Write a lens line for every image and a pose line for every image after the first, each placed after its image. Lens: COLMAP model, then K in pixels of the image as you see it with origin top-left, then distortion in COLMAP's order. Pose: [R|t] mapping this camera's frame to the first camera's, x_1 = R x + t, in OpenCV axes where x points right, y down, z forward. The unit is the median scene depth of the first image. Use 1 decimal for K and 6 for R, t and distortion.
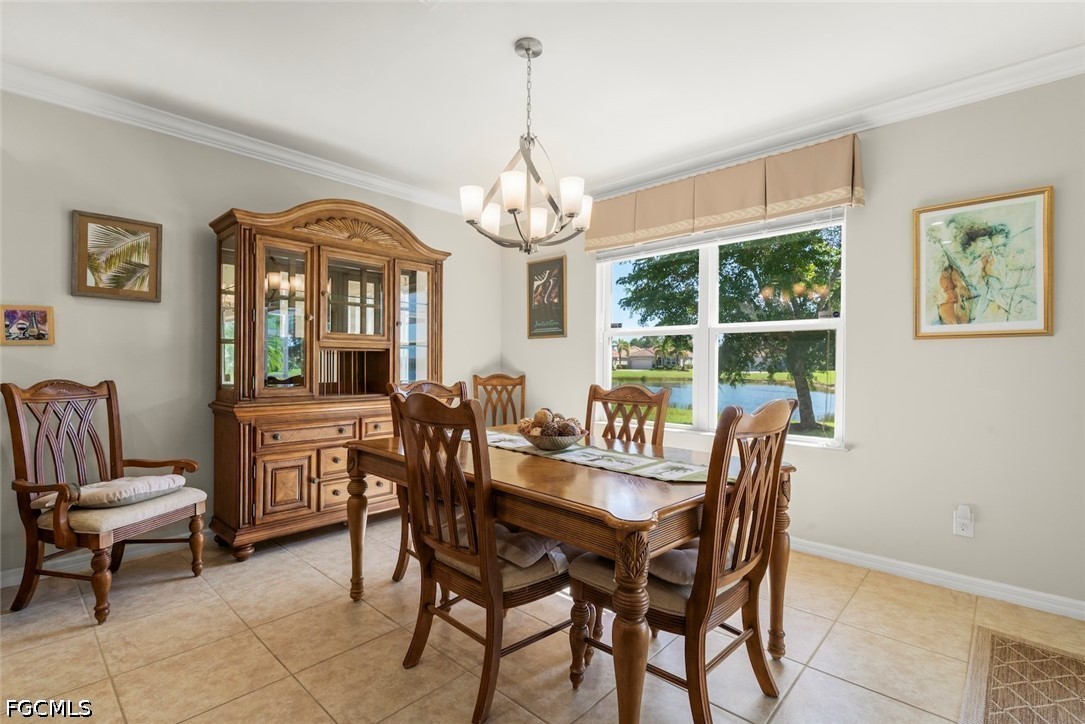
lens RADIAL K [[502.2, 0, 542.5], [0, 502.2, 362.0], [0, 0, 1]] dist [0.002969, 0.000527]
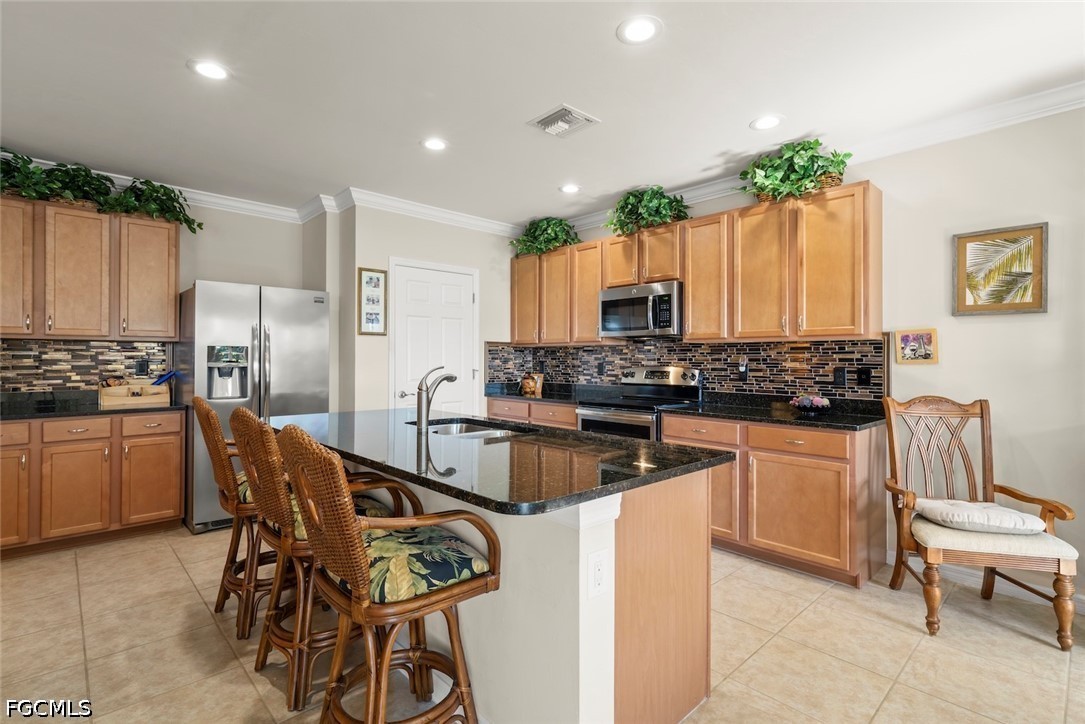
lens RADIAL K [[511.1, 0, 545.7], [0, 511.1, 357.6], [0, 0, 1]] dist [-0.000625, -0.000475]
pose [[-0.063298, -0.015505, -0.997874, 0.181219], [-0.009227, 0.999846, -0.014950, -0.021706], [0.997952, 0.008261, -0.063431, 0.217719]]
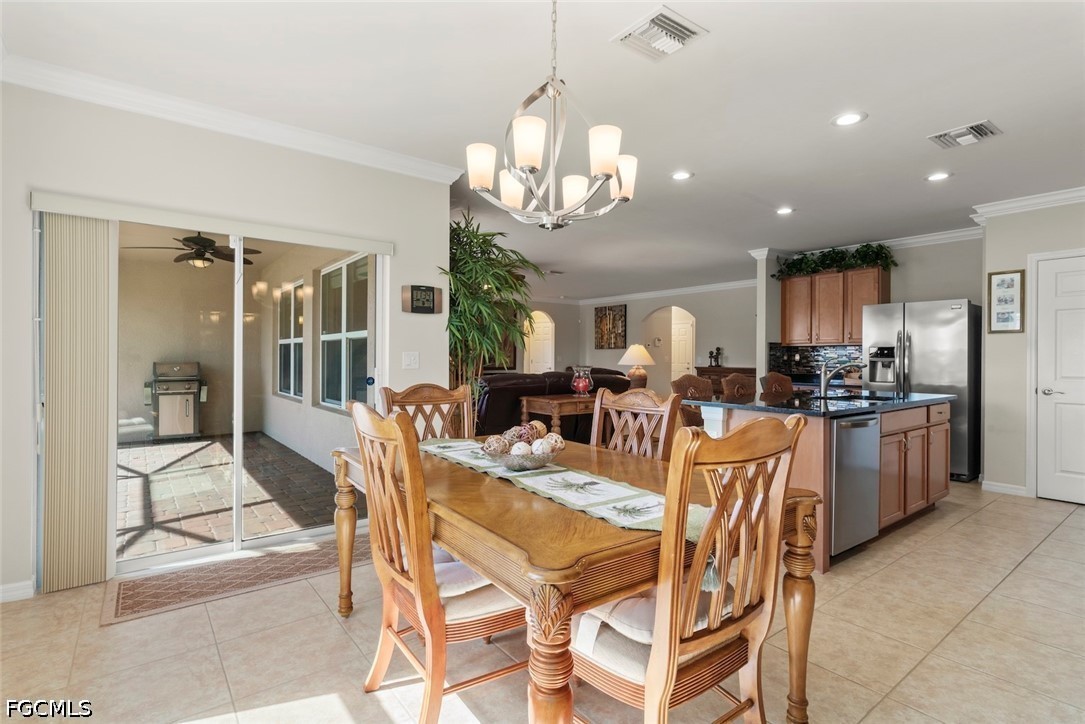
lens RADIAL K [[539.4, 0, 542.5], [0, 539.4, 362.0], [0, 0, 1]] dist [-0.002577, -0.000527]
pose [[-0.986618, -0.019376, 0.161893, -0.126106], [-0.017293, 0.999749, 0.014269, -0.013417], [-0.162129, 0.011279, -0.986705, 1.531226]]
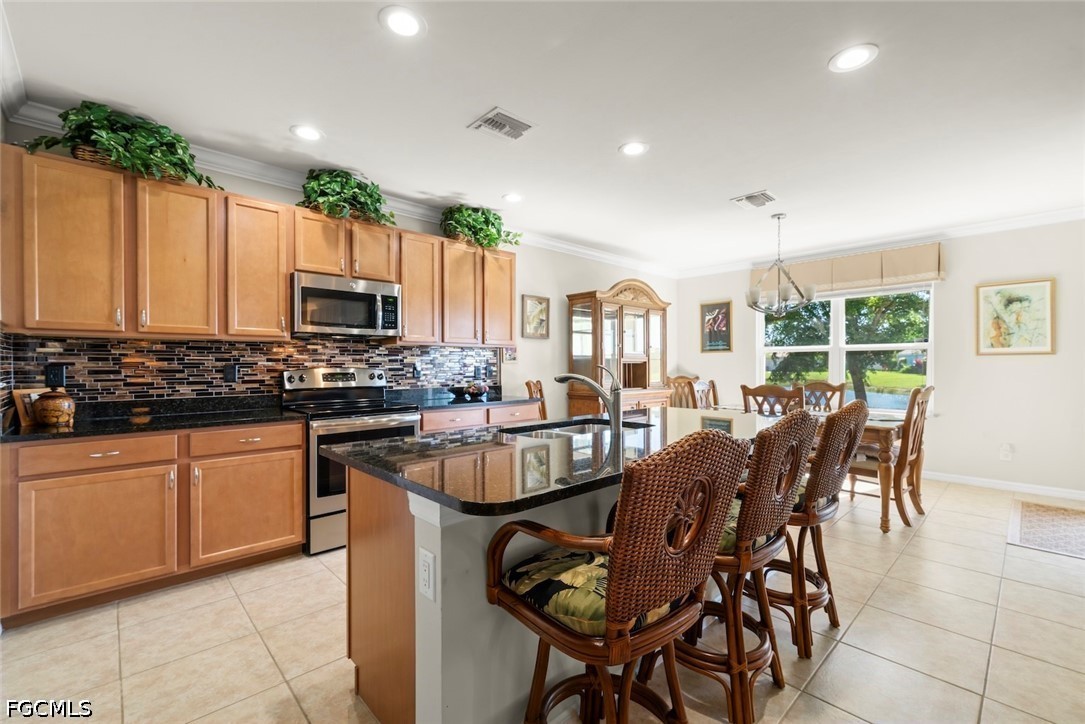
lens RADIAL K [[458.8, 0, 541.5], [0, 458.8, 365.2], [0, 0, 1]] dist [-0.000163, 0.000281]
pose [[0.997568, -0.007676, -0.069279, -0.730696], [0.007923, 0.999963, 0.003285, -0.028834], [0.069251, -0.003826, 0.997592, -0.783093]]
